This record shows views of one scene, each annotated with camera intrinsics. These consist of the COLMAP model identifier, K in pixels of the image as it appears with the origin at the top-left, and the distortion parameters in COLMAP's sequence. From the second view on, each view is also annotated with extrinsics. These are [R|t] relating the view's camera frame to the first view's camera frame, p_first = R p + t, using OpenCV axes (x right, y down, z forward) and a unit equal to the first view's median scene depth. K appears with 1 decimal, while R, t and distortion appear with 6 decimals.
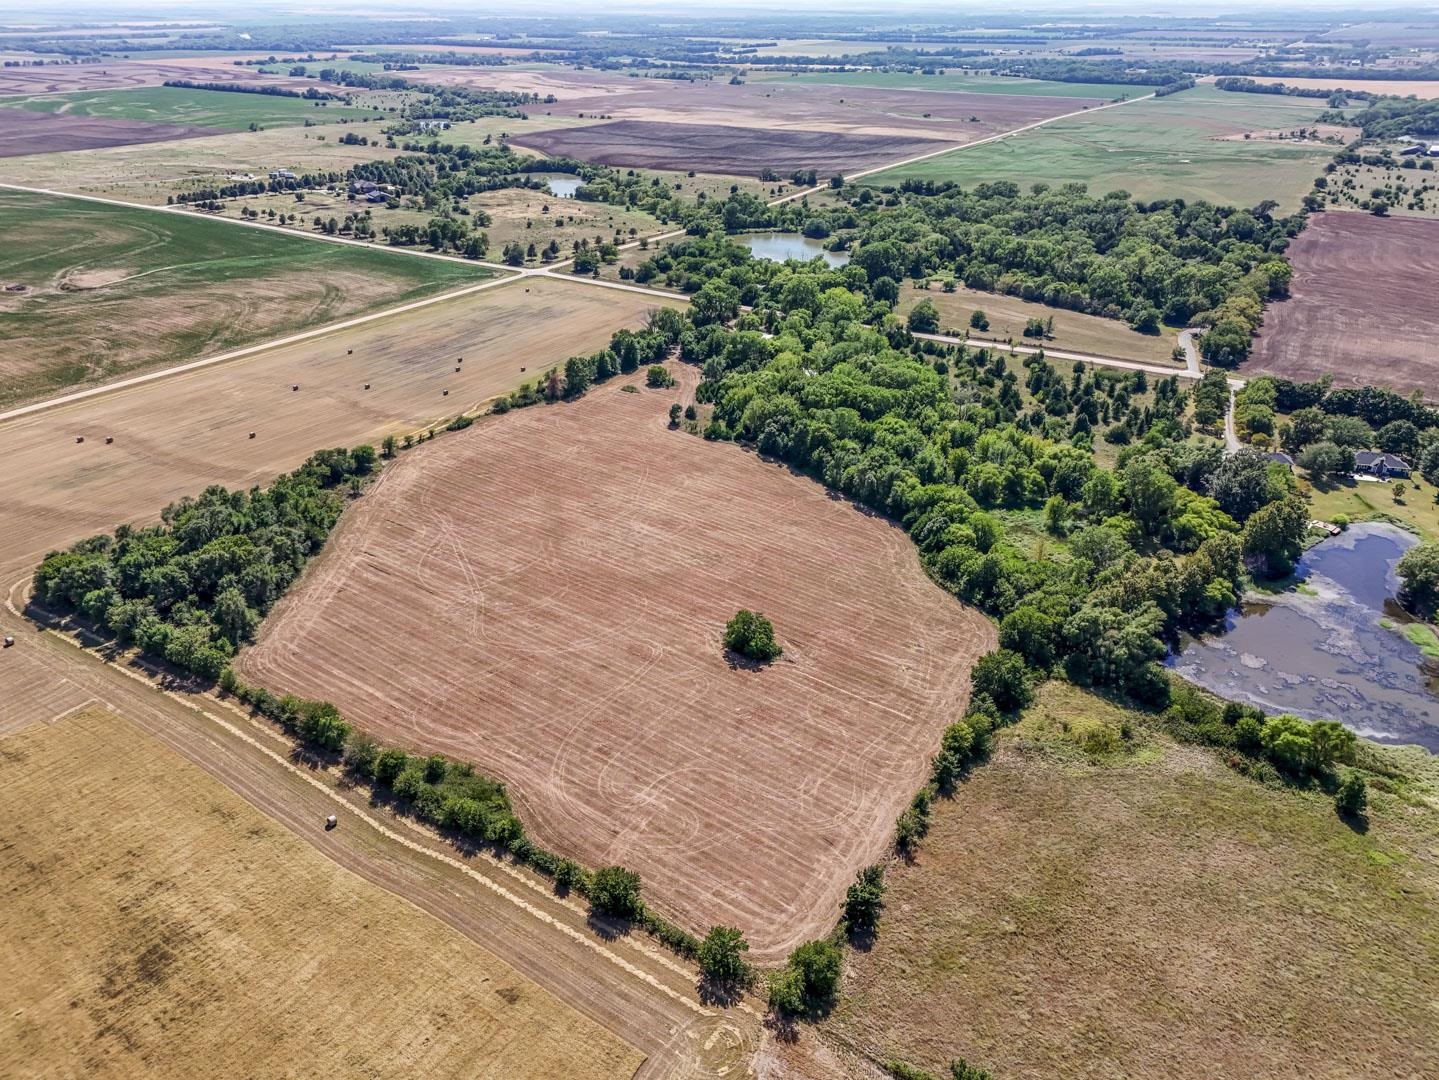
lens RADIAL K [[1052.7, 0, 719.5], [0, 1052.7, 540.0], [0, 0, 1]] dist [0.054281, -0.052052]
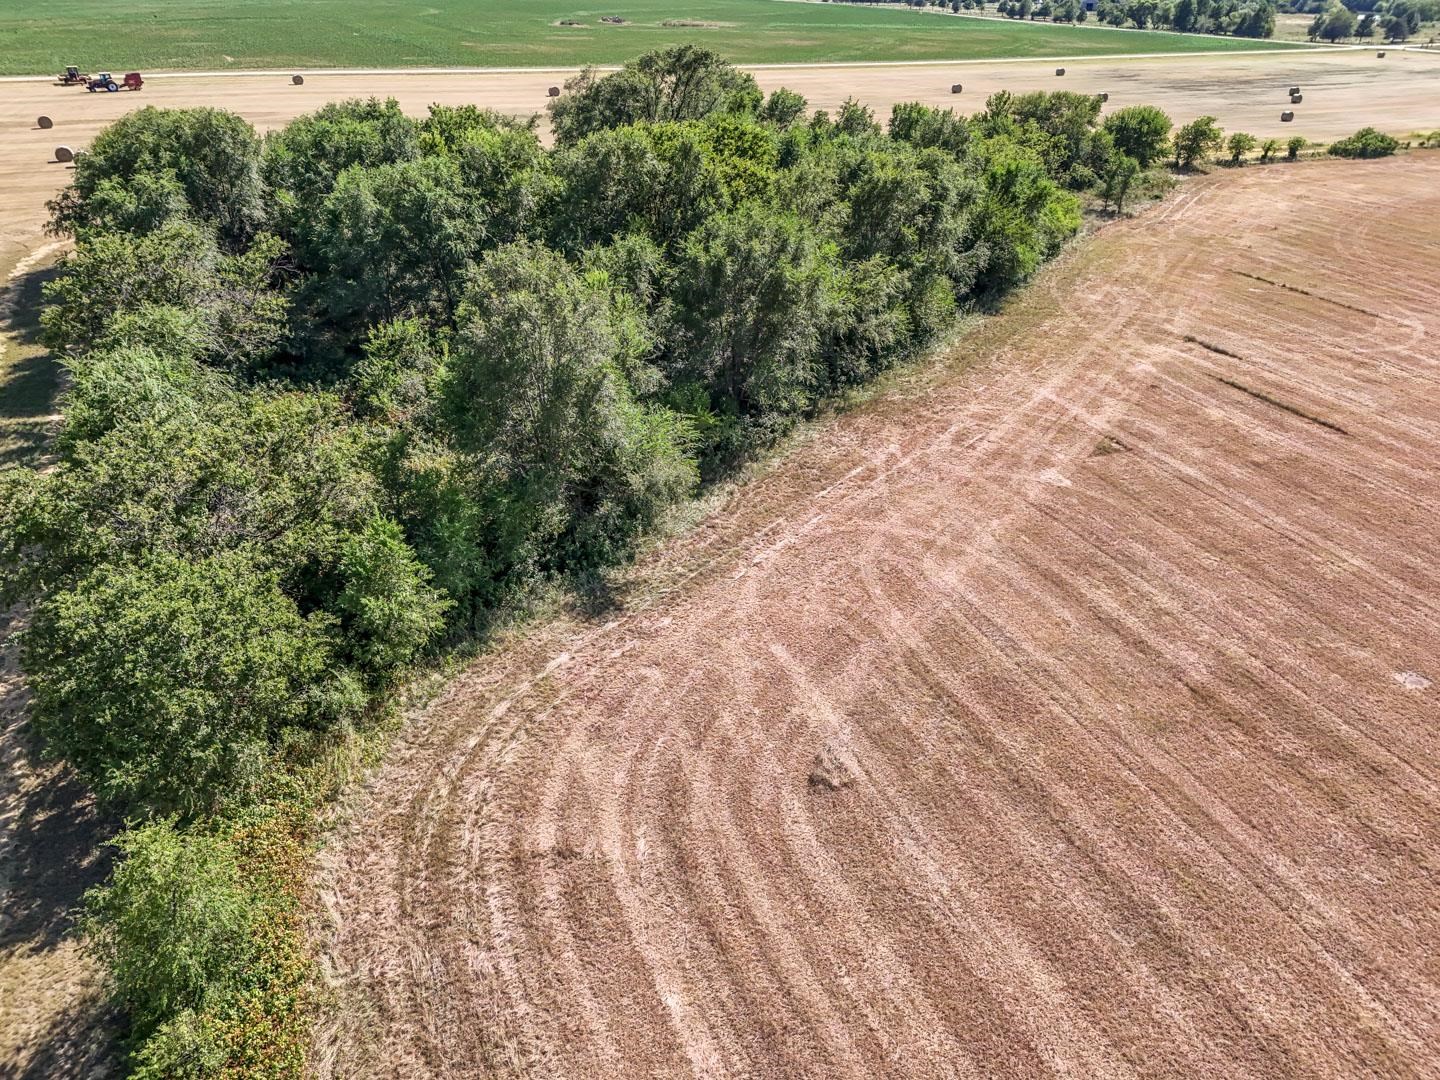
lens RADIAL K [[1053.5, 0, 720.0], [0, 1053.5, 540.0], [0, 0, 1]] dist [0.054281, -0.052052]
pose [[0.850865, 0.257713, -0.457835, -0.330332], [-0.243402, 0.965629, 0.091198, 0.064704], [0.465602, 0.033841, 0.884347, 0.807436]]
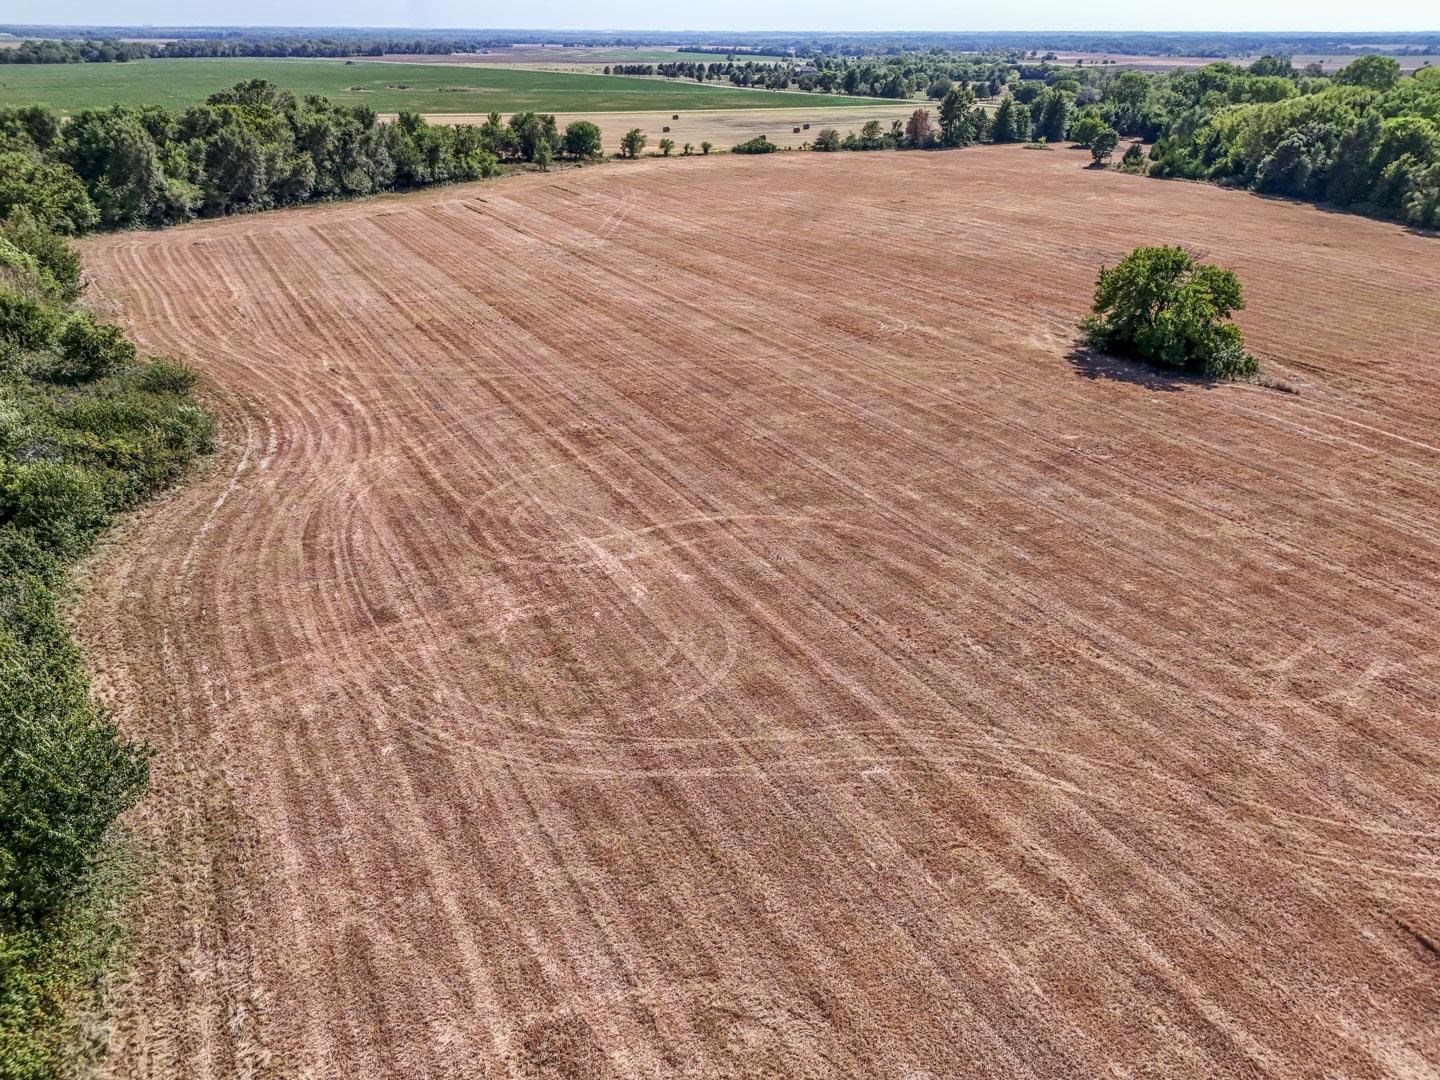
lens RADIAL K [[1053.5, 0, 720.0], [0, 1053.5, 540.0], [0, 0, 1]] dist [0.054281, -0.052052]
pose [[0.906370, 0.185022, -0.379816, 0.040277], [-0.195228, 0.980686, 0.011847, 0.174335], [0.374673, 0.063413, 0.924986, 0.581659]]
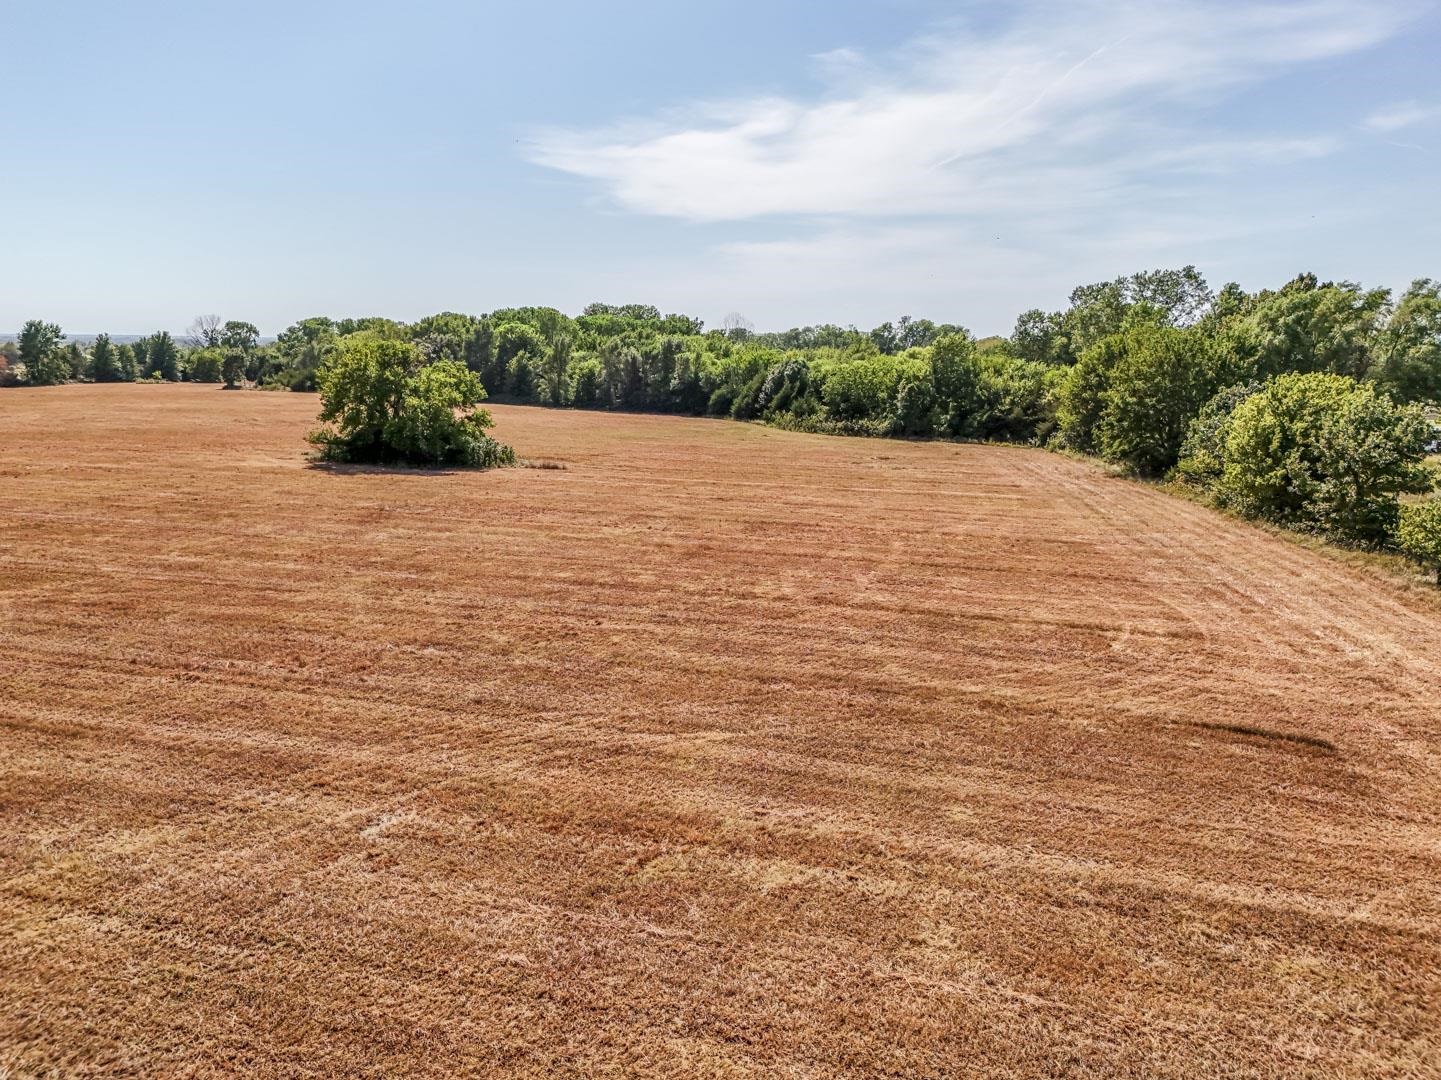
lens RADIAL K [[1083.8, 0, 720.5], [0, 1083.8, 540.0], [0, 0, 1]] dist [0.058717, -0.050905]
pose [[0.946487, -0.055213, 0.317985, 0.015267], [0.141242, 0.956761, -0.254280, 0.200181], [-0.290196, 0.285586, 0.913360, 0.640103]]
